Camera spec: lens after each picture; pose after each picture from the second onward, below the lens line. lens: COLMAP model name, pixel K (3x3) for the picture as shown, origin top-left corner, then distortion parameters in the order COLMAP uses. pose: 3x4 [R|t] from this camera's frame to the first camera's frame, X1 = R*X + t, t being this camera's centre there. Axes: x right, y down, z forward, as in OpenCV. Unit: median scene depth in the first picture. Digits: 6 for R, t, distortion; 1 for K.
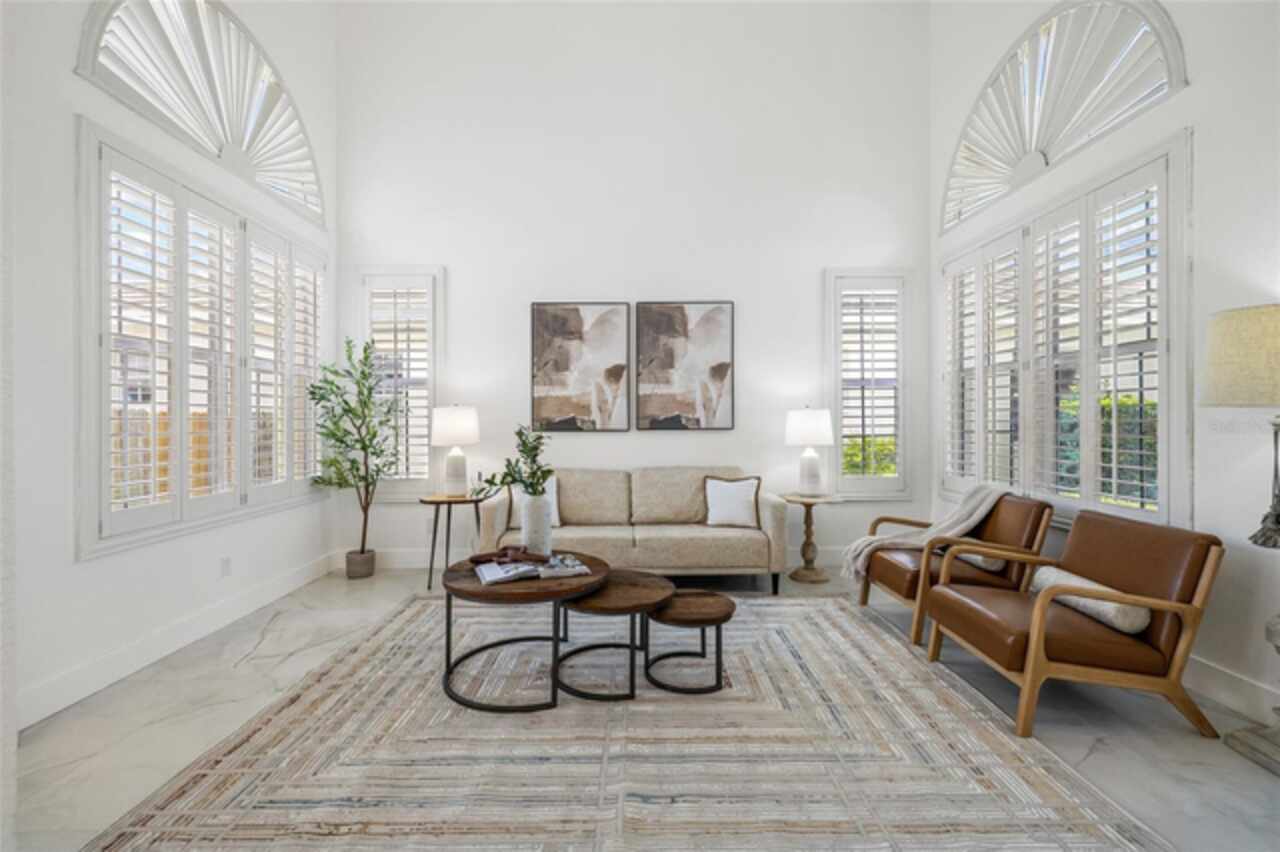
lens RADIAL K [[549.5, 0, 645.0], [0, 549.5, 420.2], [0, 0, 1]] dist [0.000334, 0.000092]
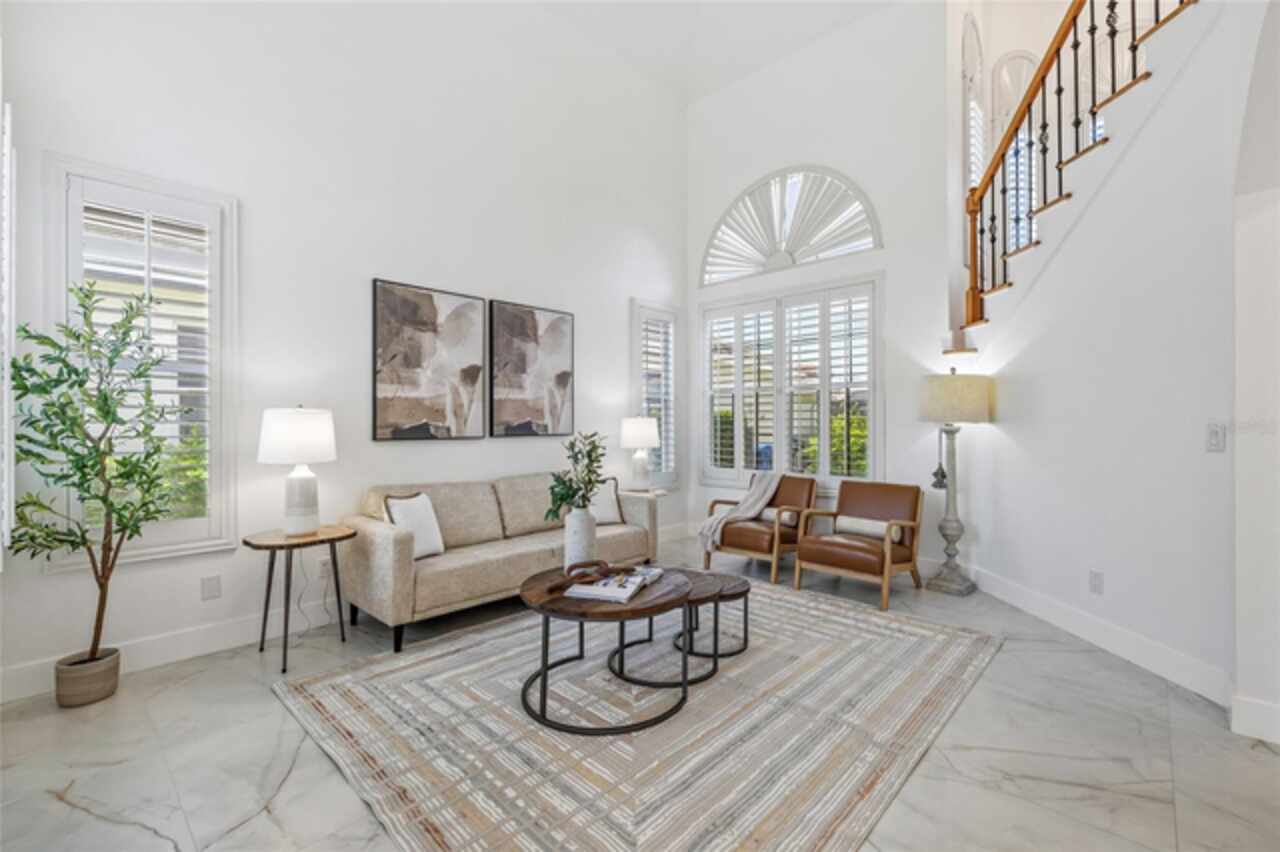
lens RADIAL K [[549.5, 0, 652.2], [0, 549.5, 422.4], [0, 0, 1]] dist [0.000334, 0.000092]
pose [[0.687919, 0.003959, 0.725776, -0.504020], [0.004278, 0.999946, -0.009510, 0.002780], [-0.725775, 0.009647, 0.687865, 0.167771]]
